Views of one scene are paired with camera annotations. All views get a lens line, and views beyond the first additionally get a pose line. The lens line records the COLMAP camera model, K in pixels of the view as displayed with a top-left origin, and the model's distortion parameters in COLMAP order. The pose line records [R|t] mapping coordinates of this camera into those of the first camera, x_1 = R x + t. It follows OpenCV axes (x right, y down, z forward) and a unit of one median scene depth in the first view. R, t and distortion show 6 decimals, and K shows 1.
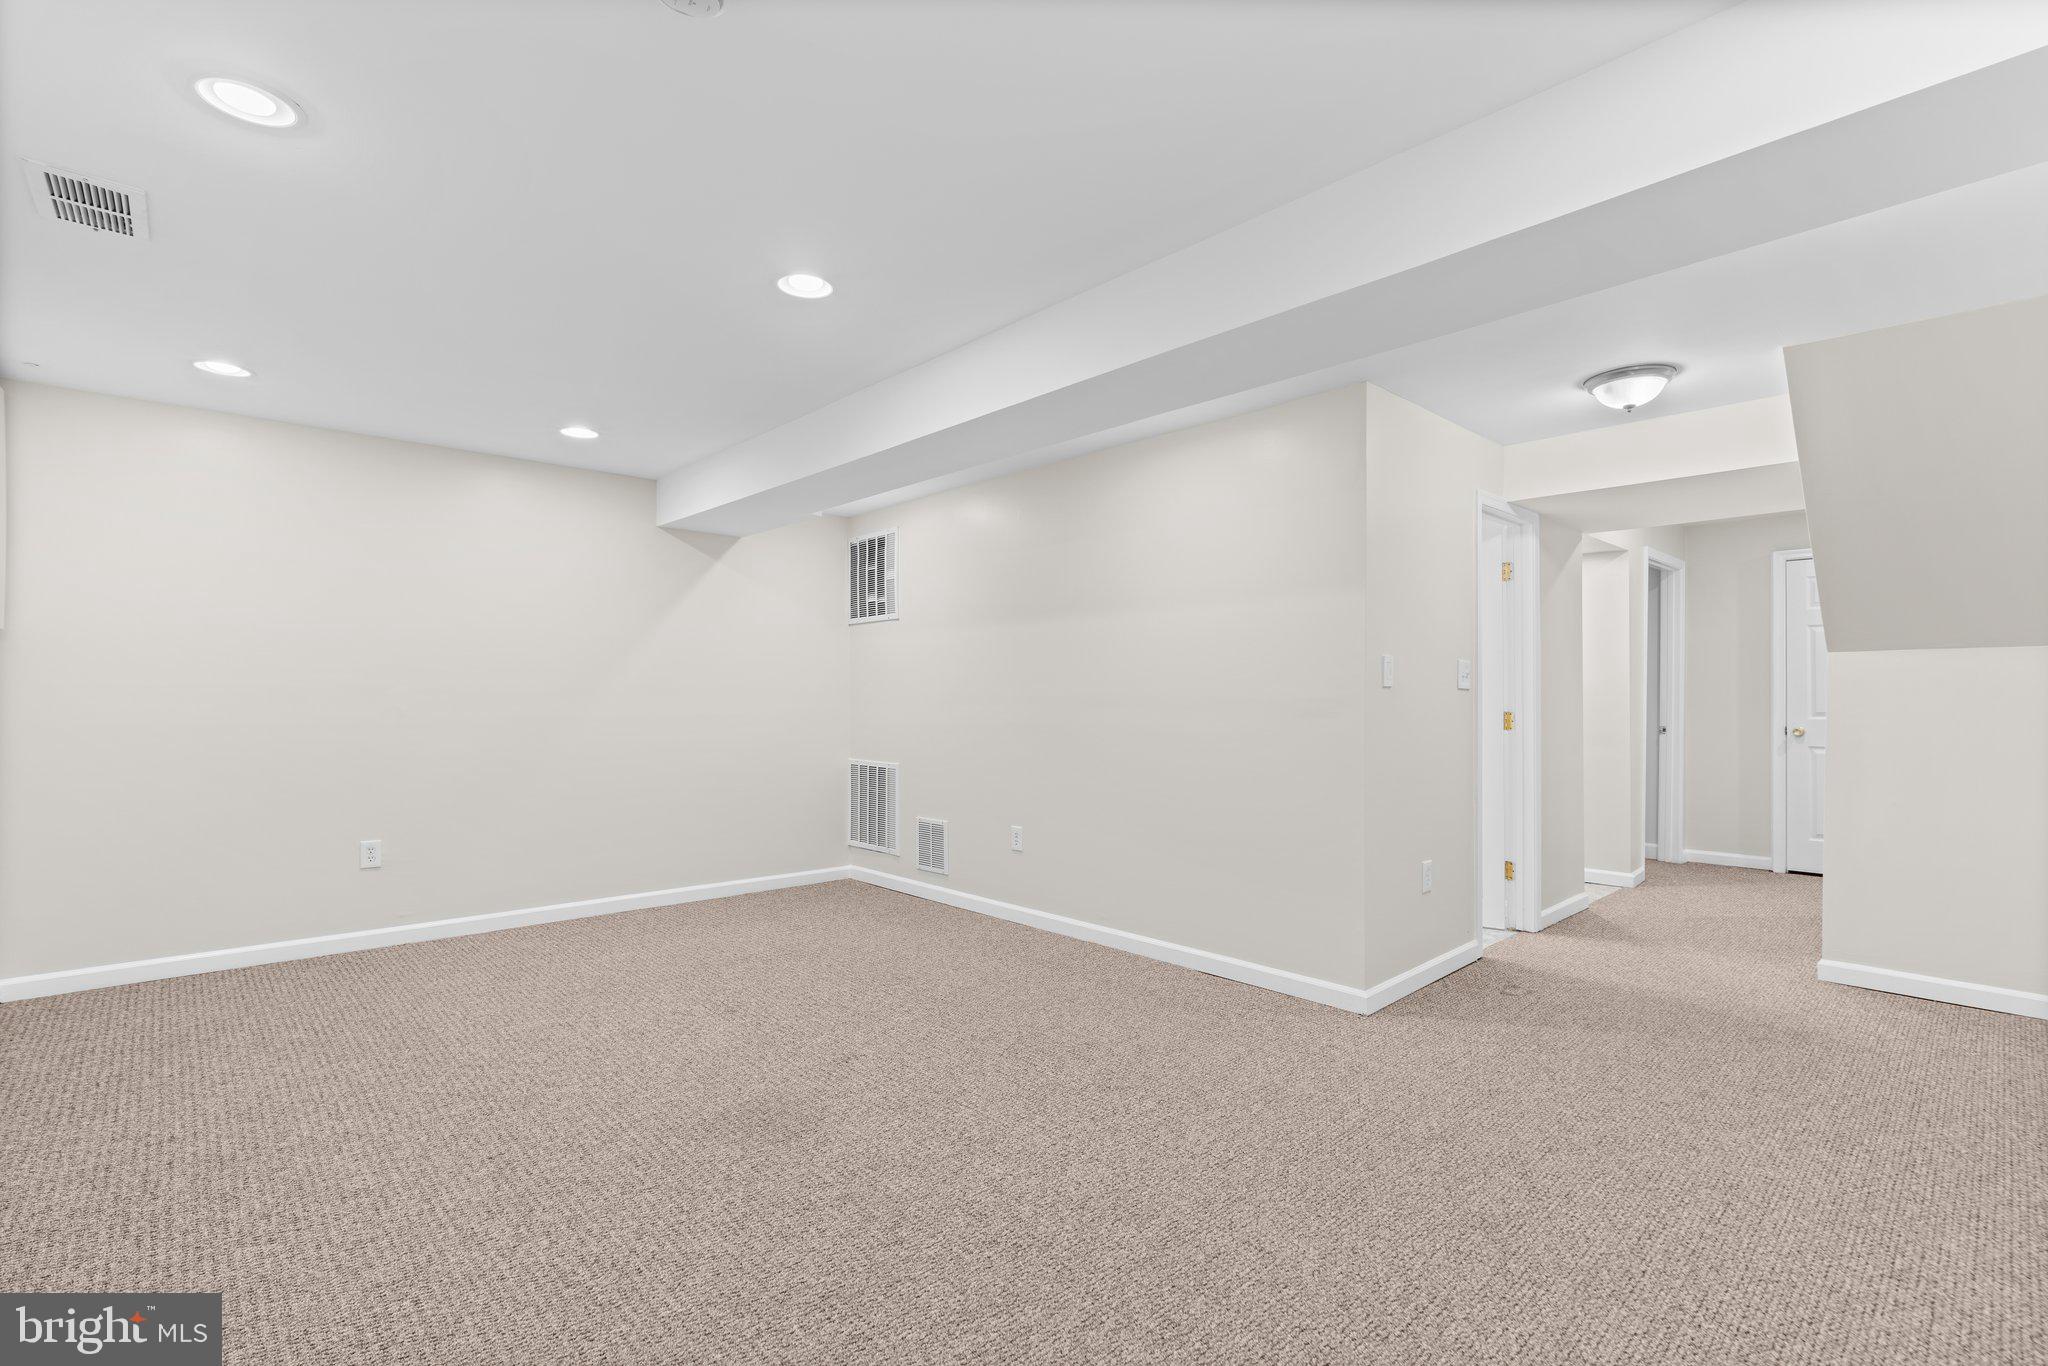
lens RADIAL K [[923.1, 0, 1023.7], [0, 923.1, 688.6], [0, 0, 1]] dist [-0.015861, 0.007736]
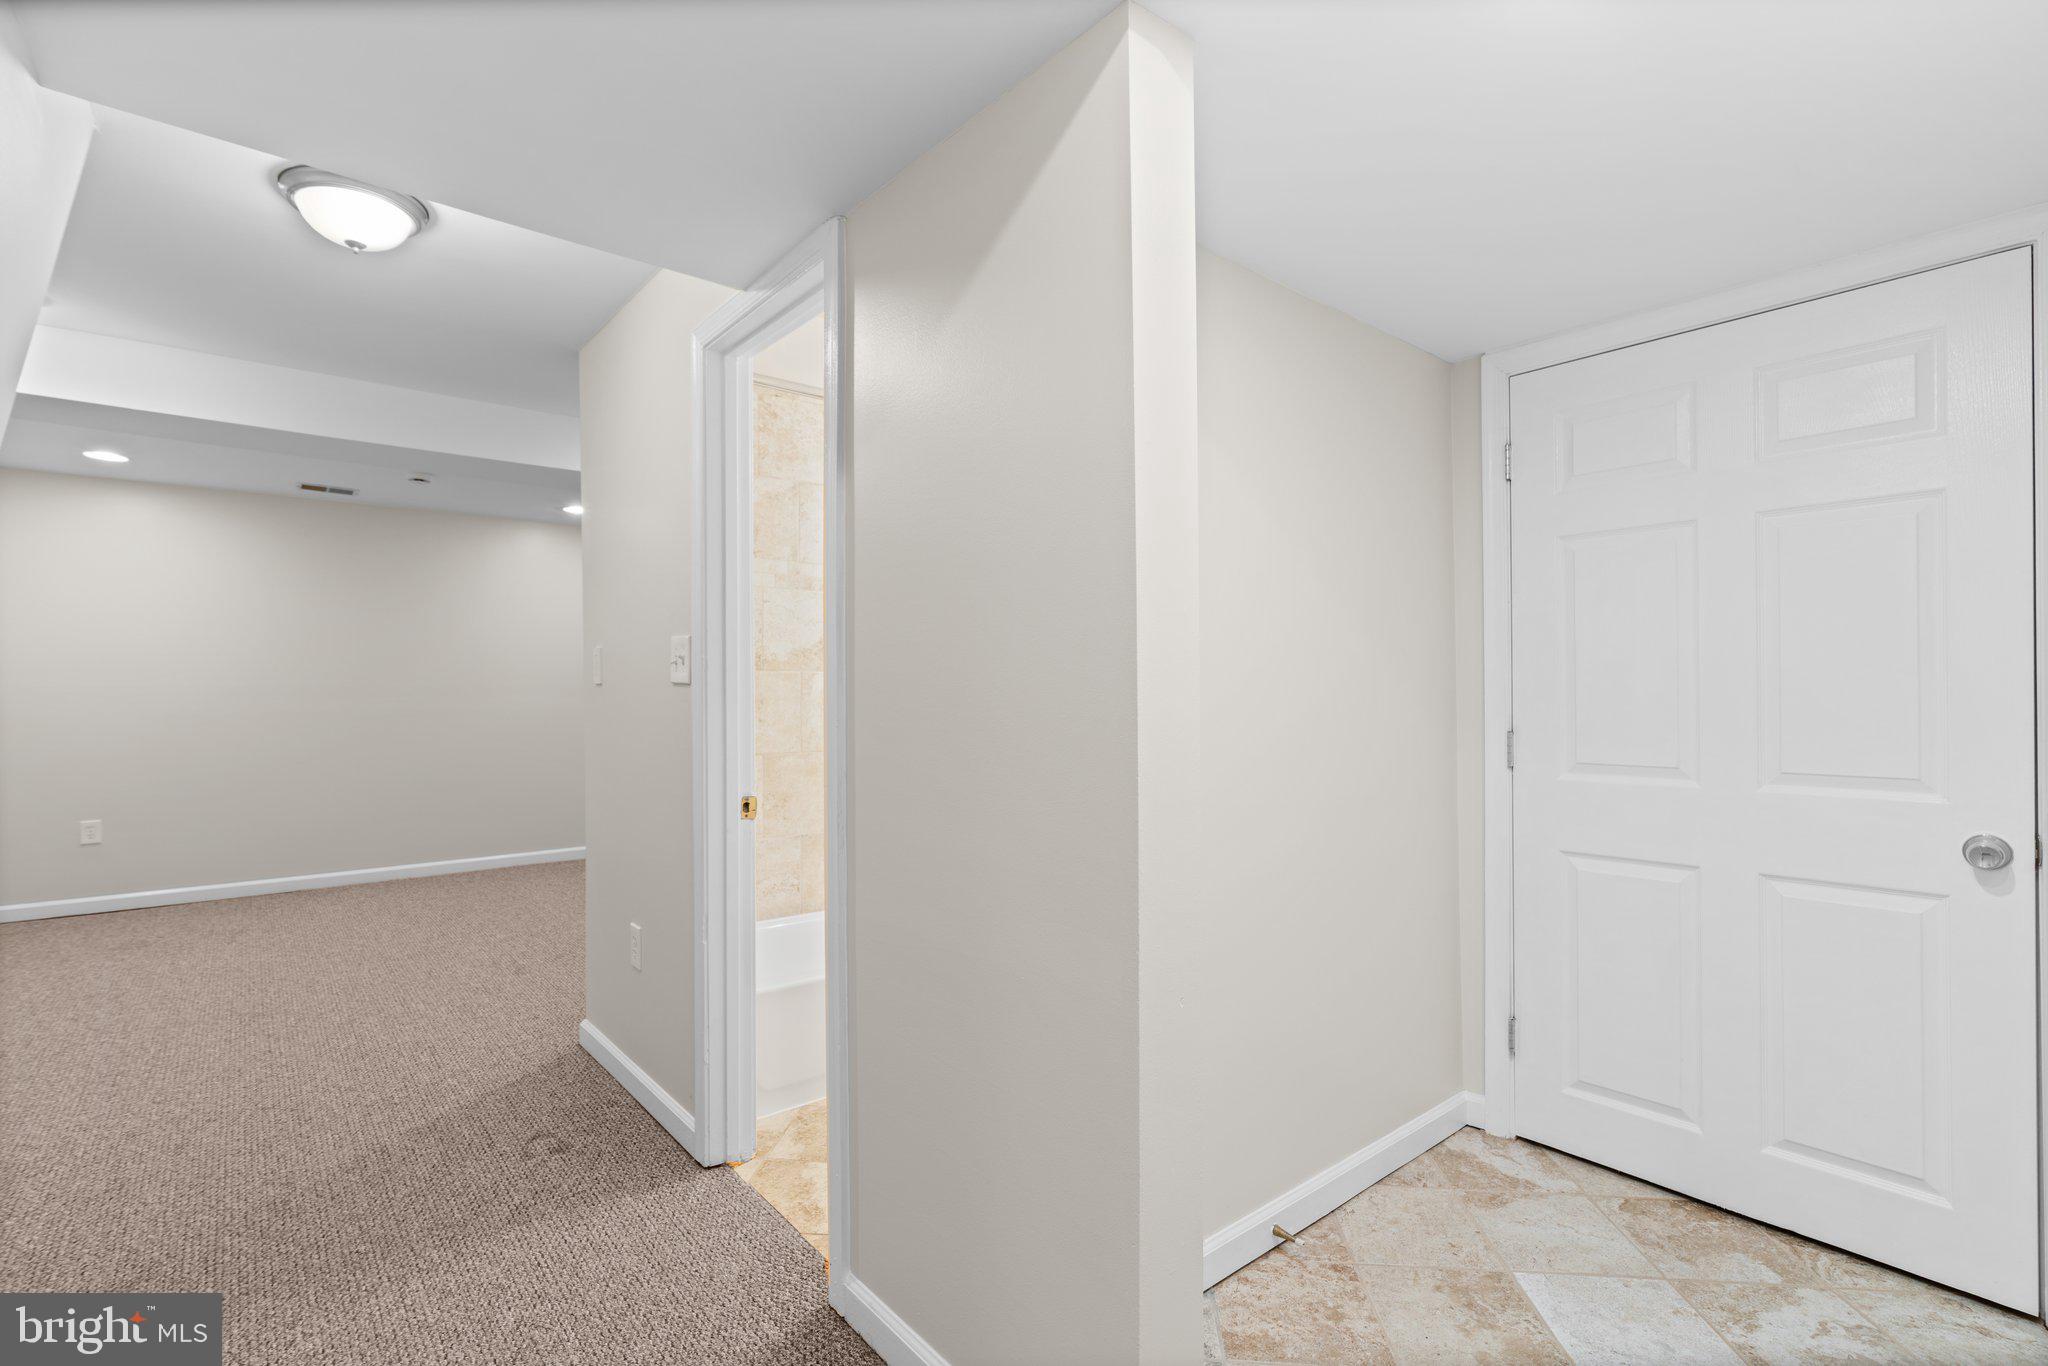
lens RADIAL K [[923.1, 0, 1023.7], [0, 923.1, 688.6], [0, 0, 1]] dist [-0.015861, 0.007736]
pose [[-0.042471, -0.001424, -0.999097, 1.317906], [0.014703, 0.999890, -0.002050, 0.009209], [0.998989, -0.014777, -0.042446, 1.539685]]
